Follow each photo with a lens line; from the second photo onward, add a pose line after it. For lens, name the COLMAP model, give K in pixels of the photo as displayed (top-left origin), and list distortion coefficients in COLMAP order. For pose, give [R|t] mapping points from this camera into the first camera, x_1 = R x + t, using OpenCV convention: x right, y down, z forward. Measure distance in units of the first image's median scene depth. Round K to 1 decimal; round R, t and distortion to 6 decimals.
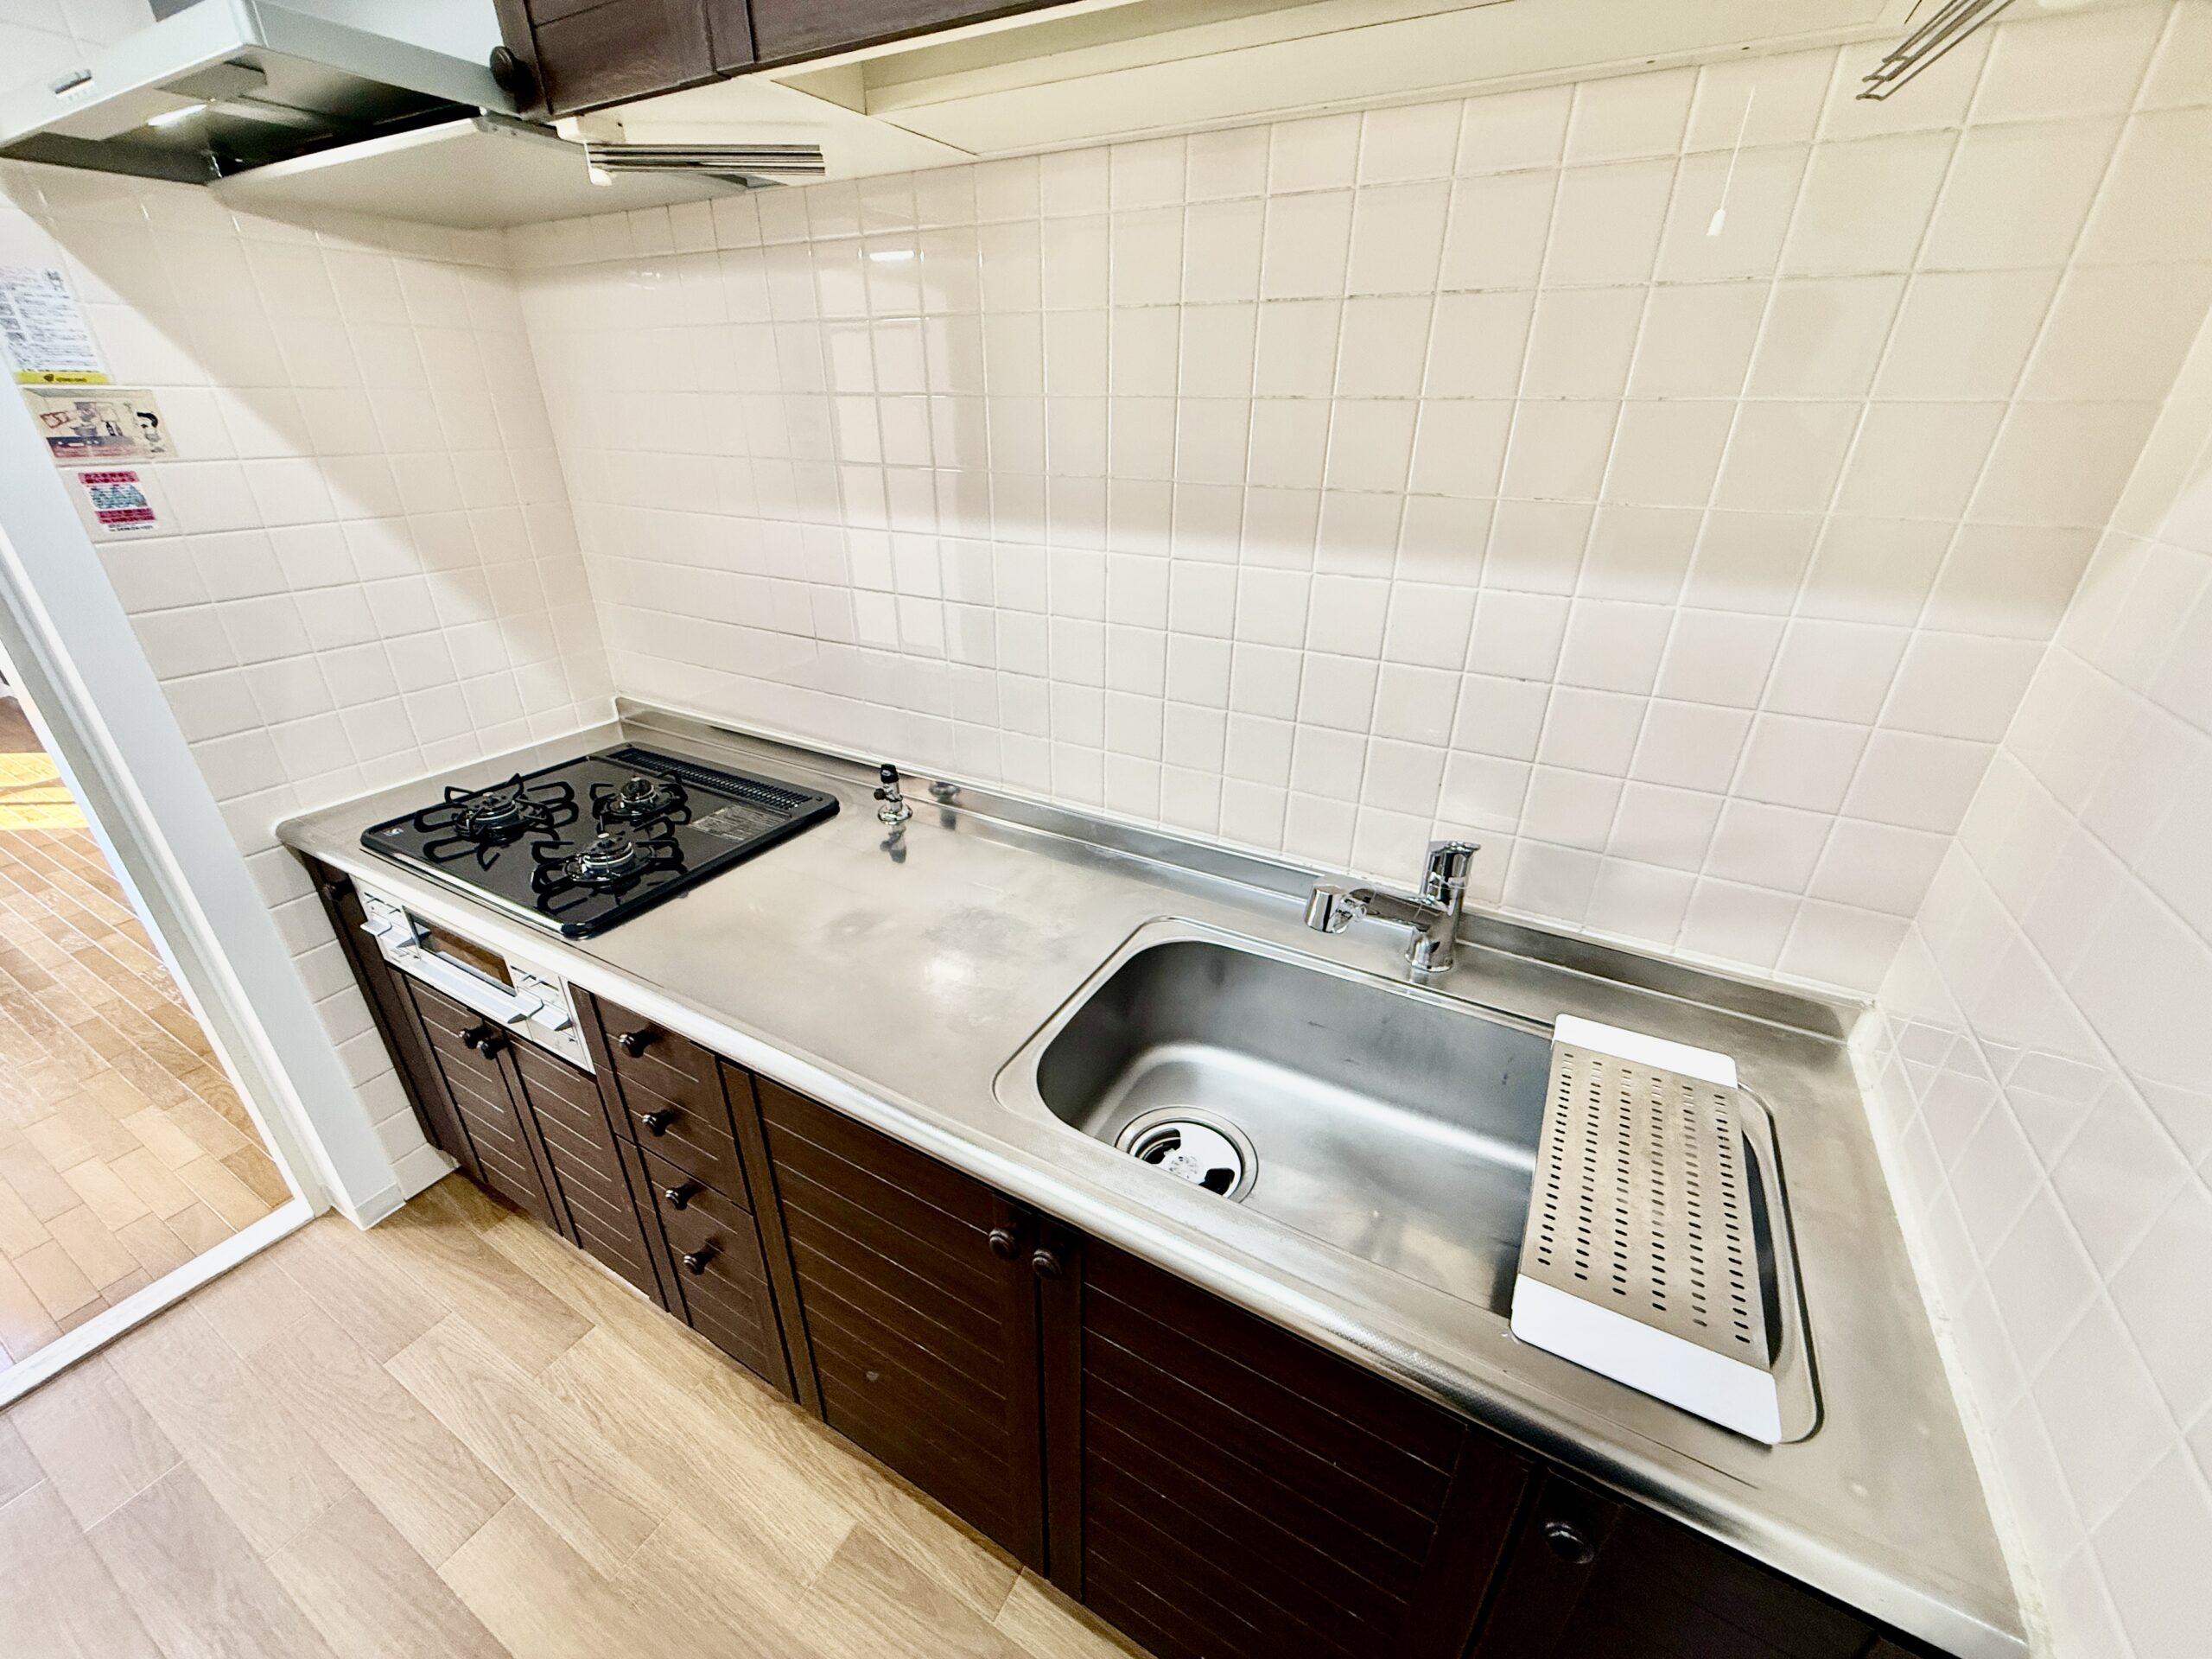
lens RADIAL K [[881.3, 0, 1094.9], [0, 881.3, 832.4], [0, 0, 1]] dist [-0.000254, 0.000346]
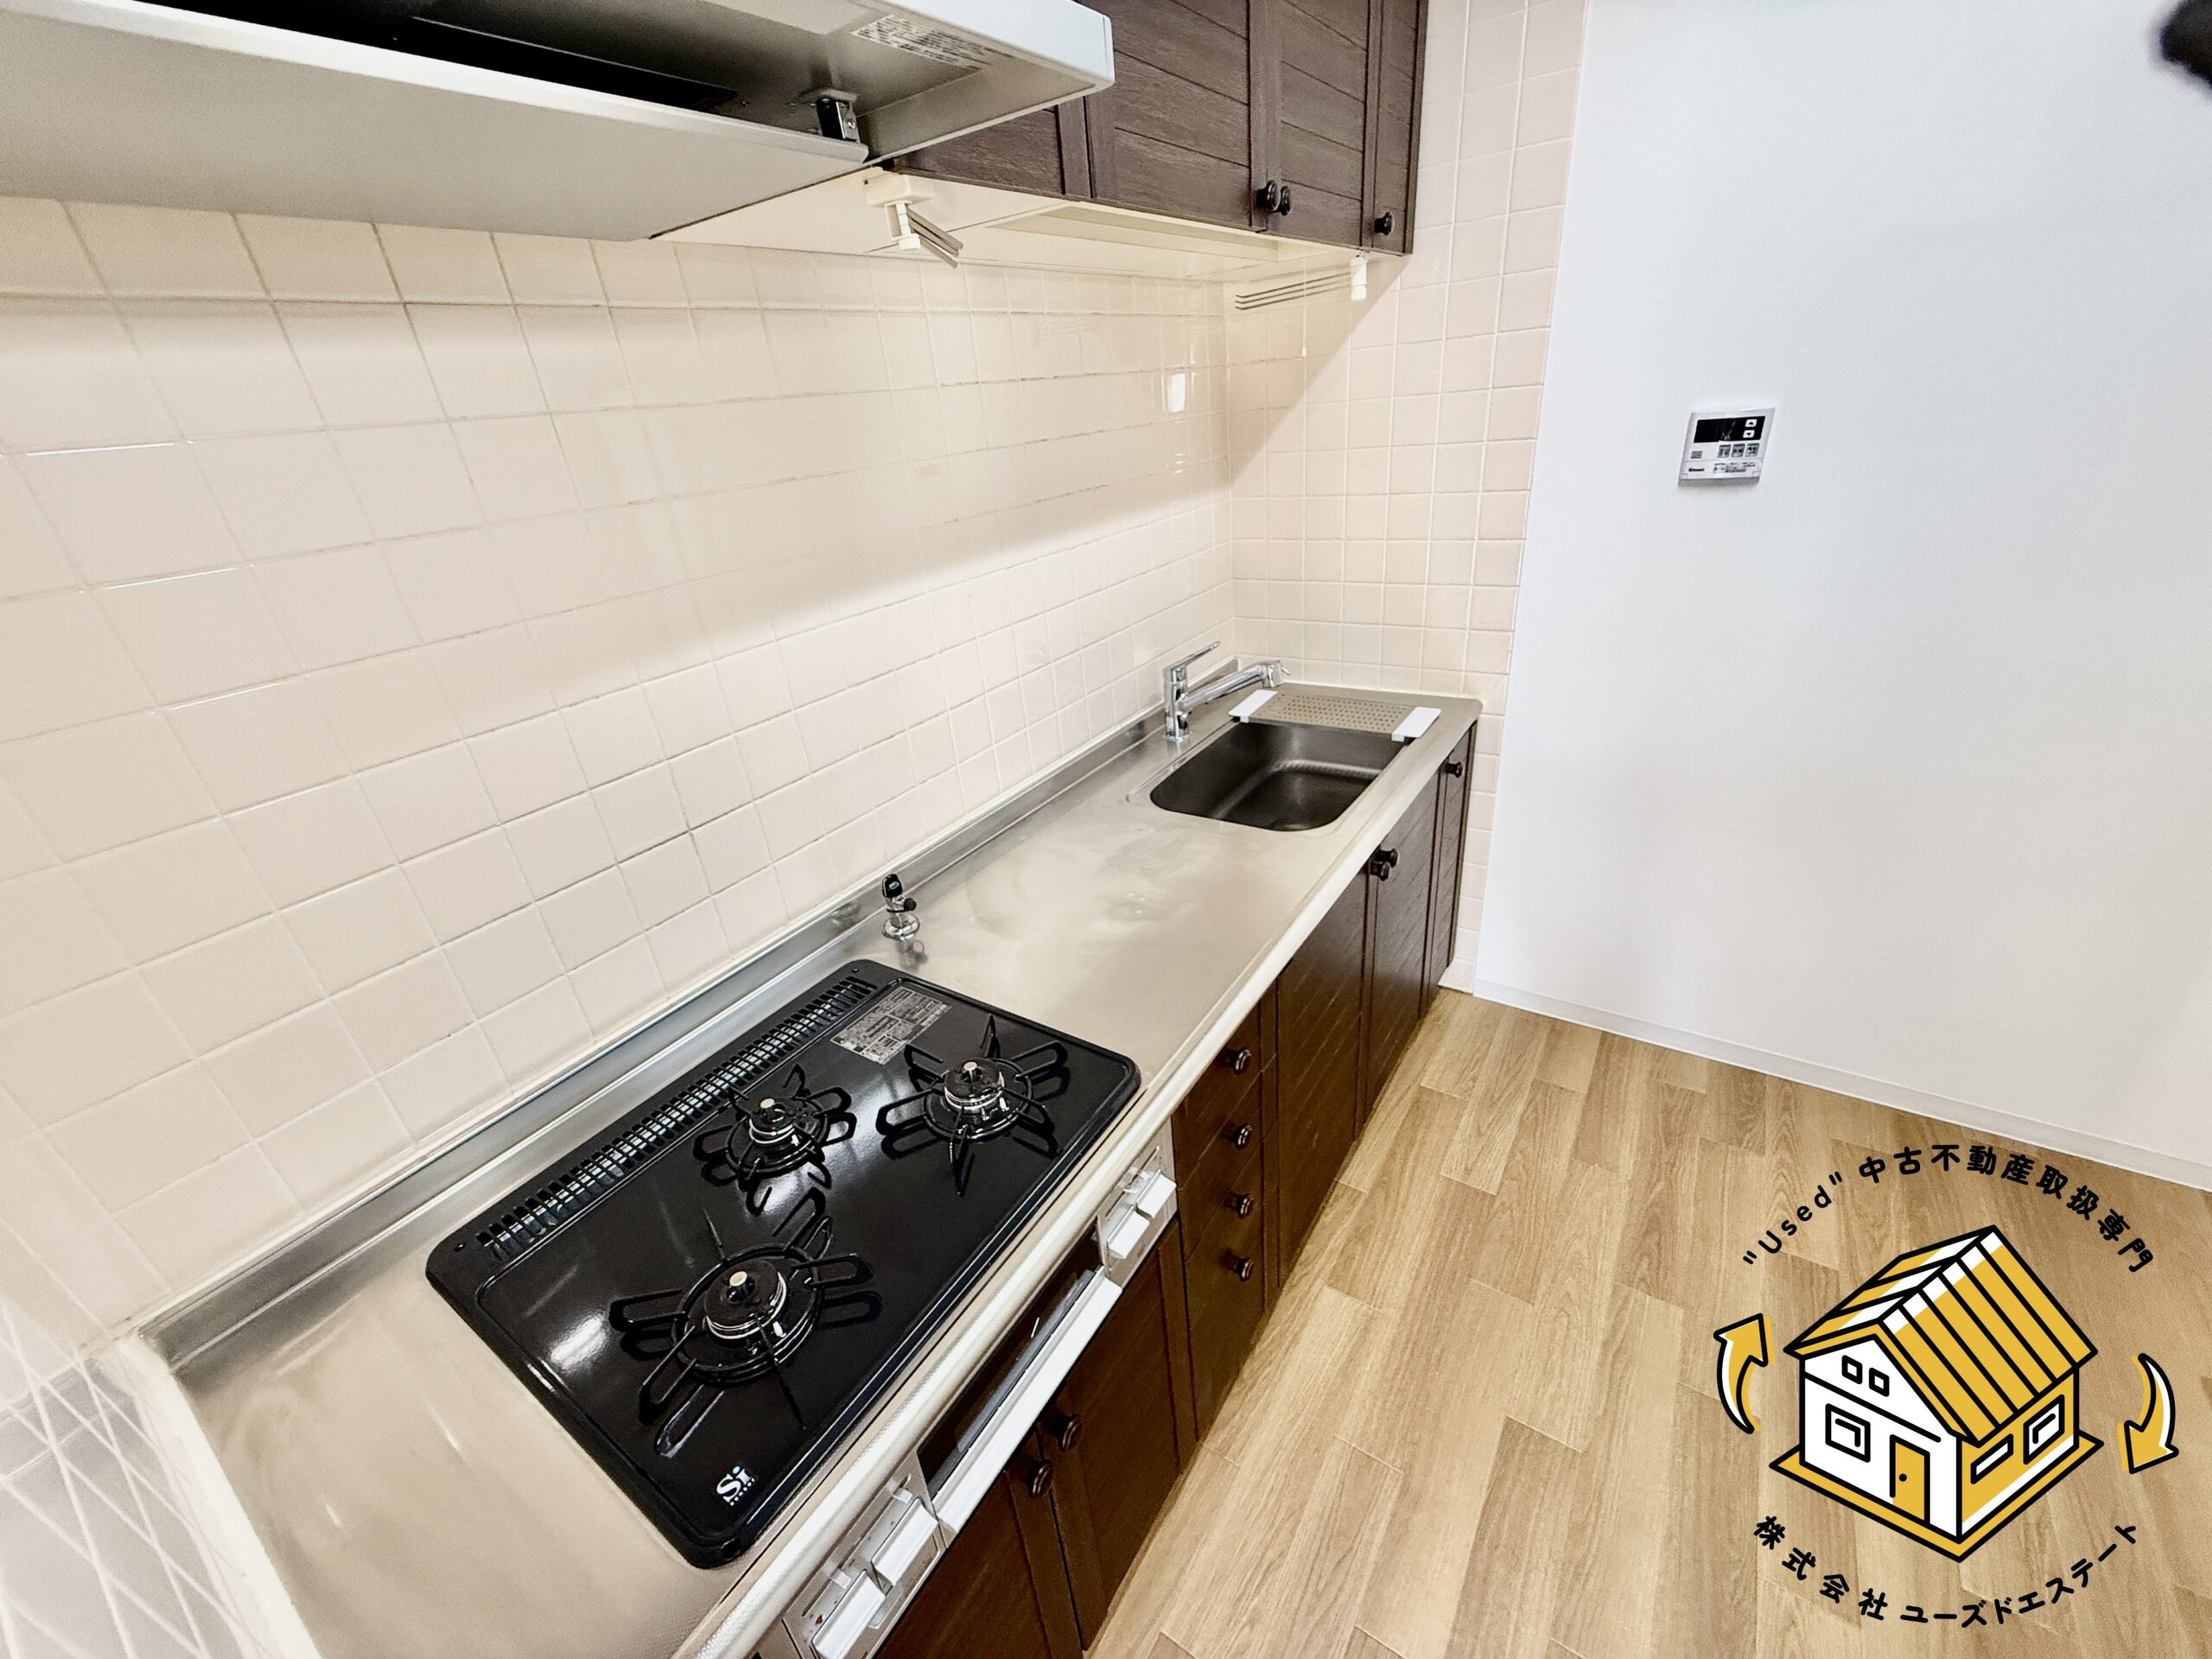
lens RADIAL K [[881.3, 0, 1106.3], [0, 881.3, 836.8], [0, 0, 1]] dist [-0.000254, 0.000346]
pose [[0.069749, -0.459335, 0.885520, -1.160535], [0.523648, 0.772407, 0.359416, -0.367667], [-0.849075, 0.438632, 0.294405, 0.614699]]
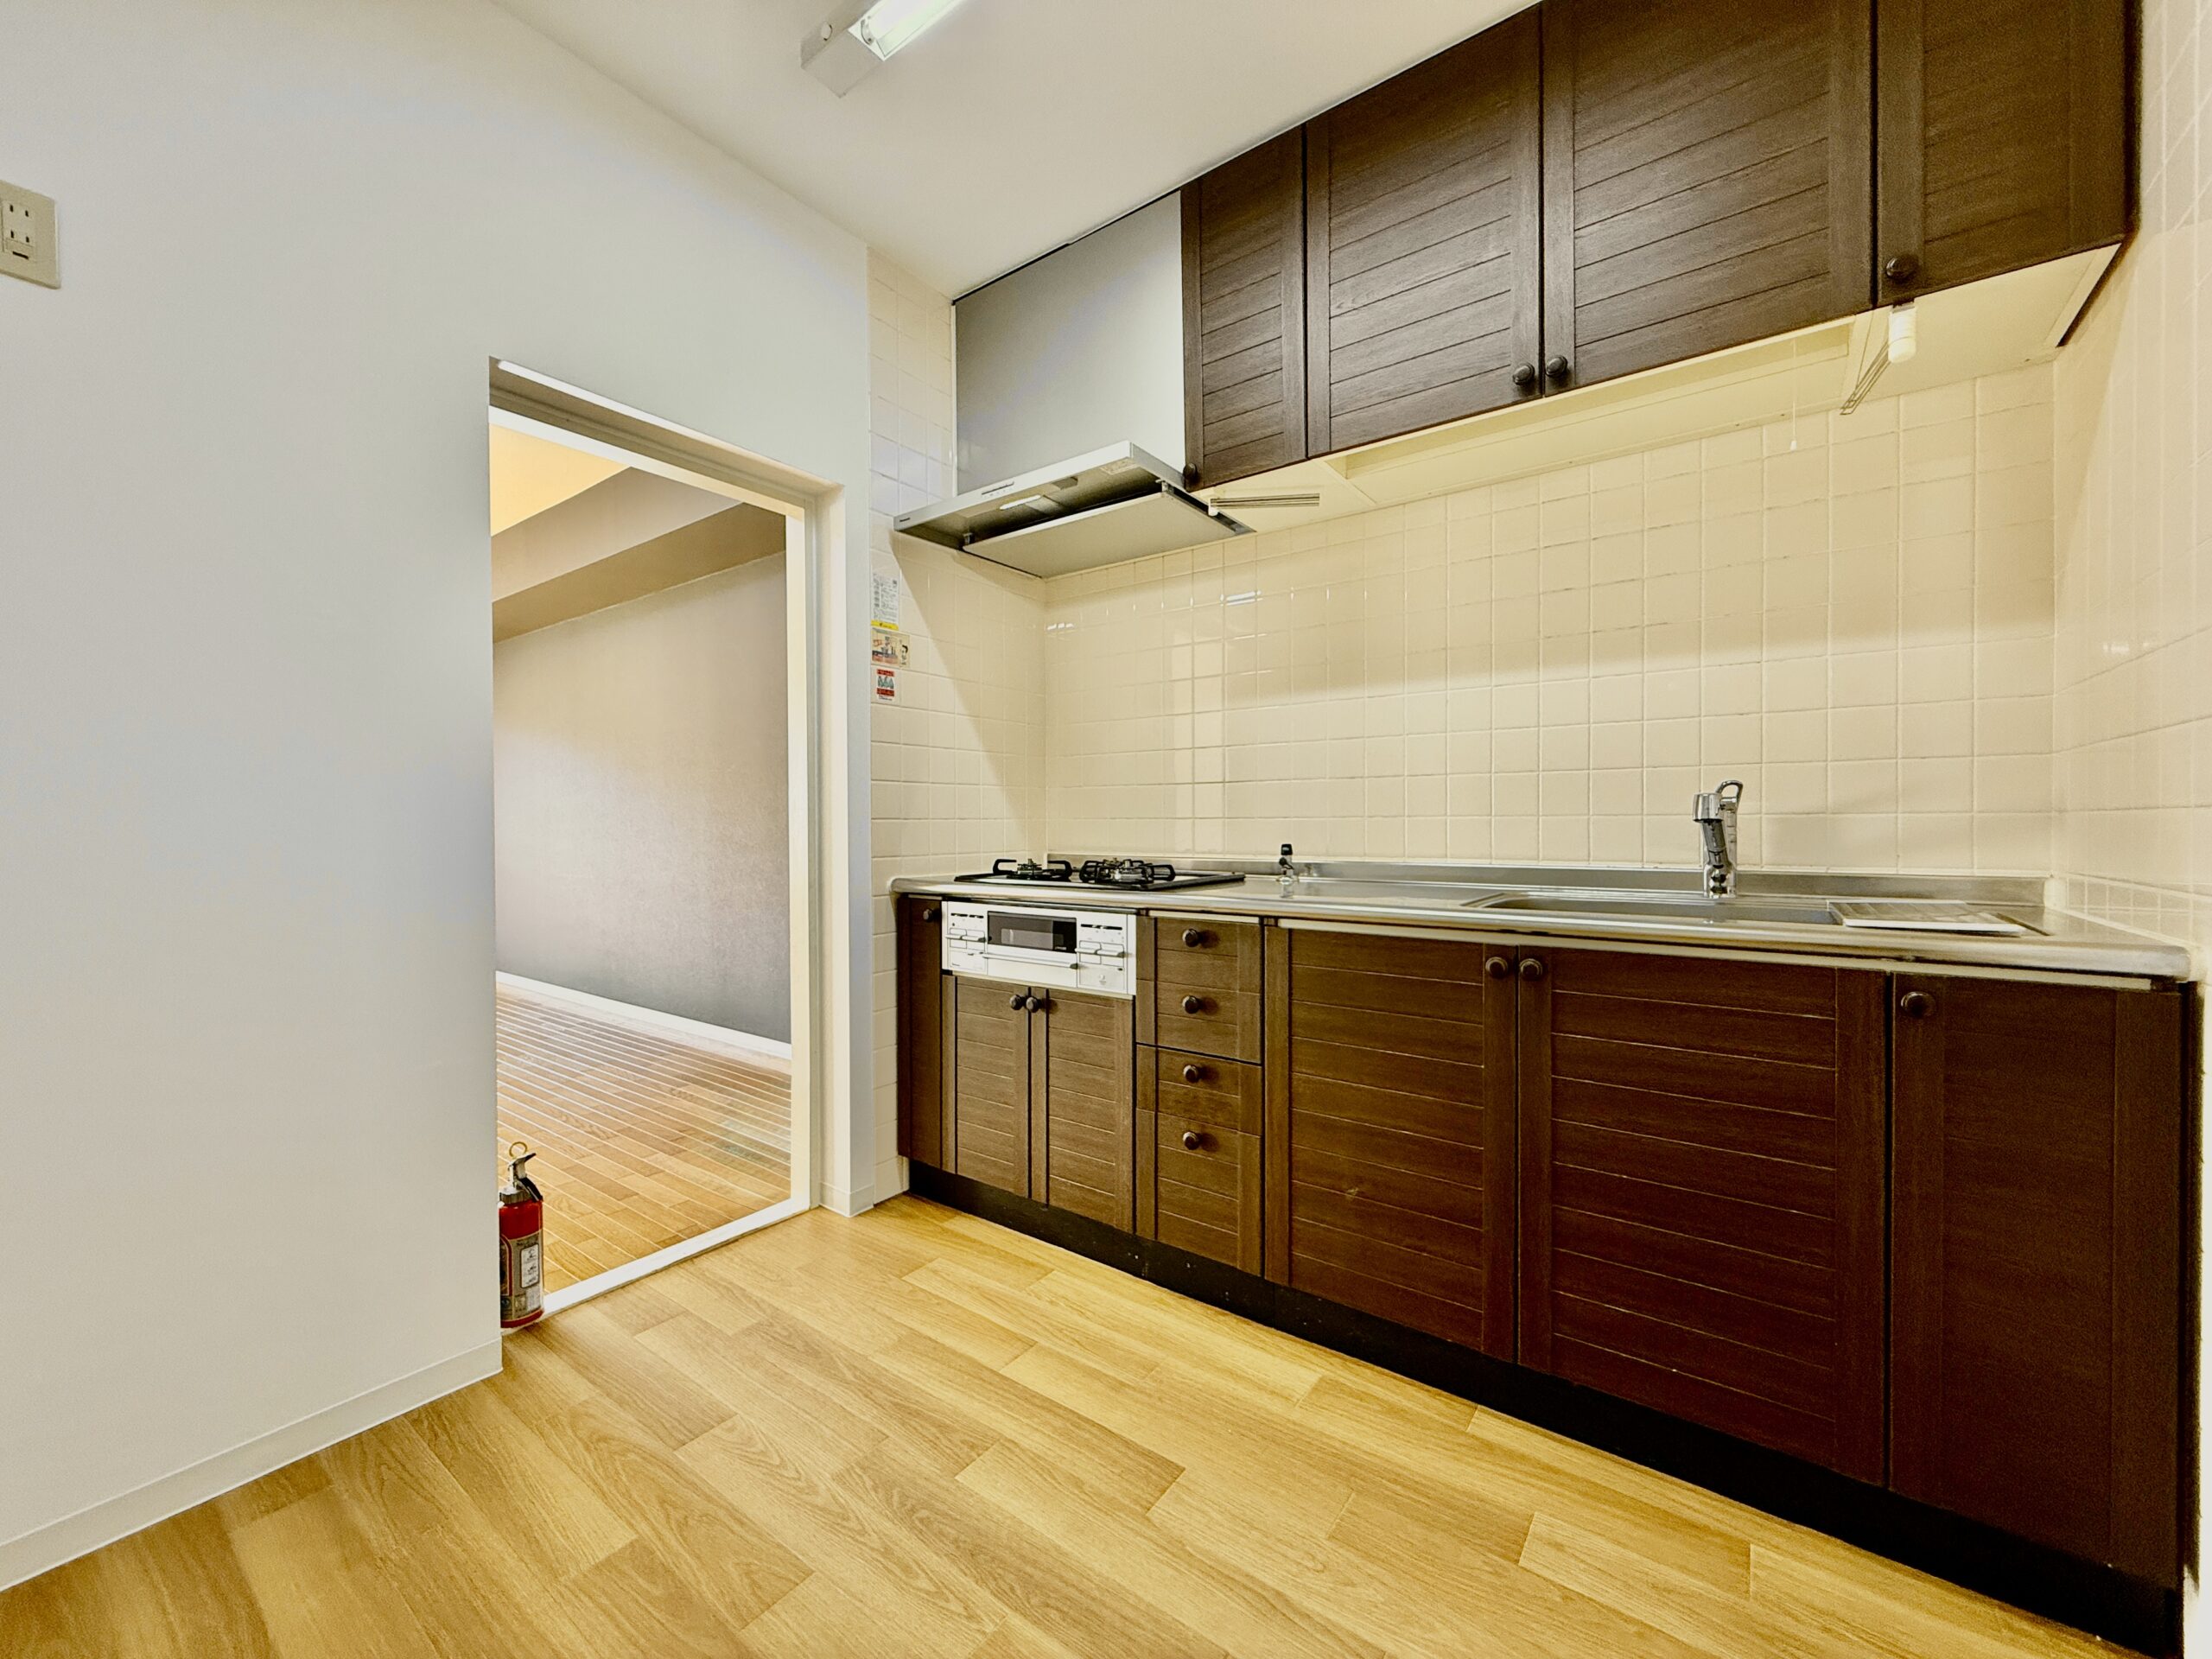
lens RADIAL K [[881.3, 0, 1095.2], [0, 881.3, 833.5], [0, 0, 1]] dist [-0.000254, 0.000346]
pose [[0.991616, -0.010450, -0.128796, -0.424546], [-0.045785, 0.903649, -0.425819, 0.653463], [0.120836, 0.428146, 0.895594, -0.454746]]
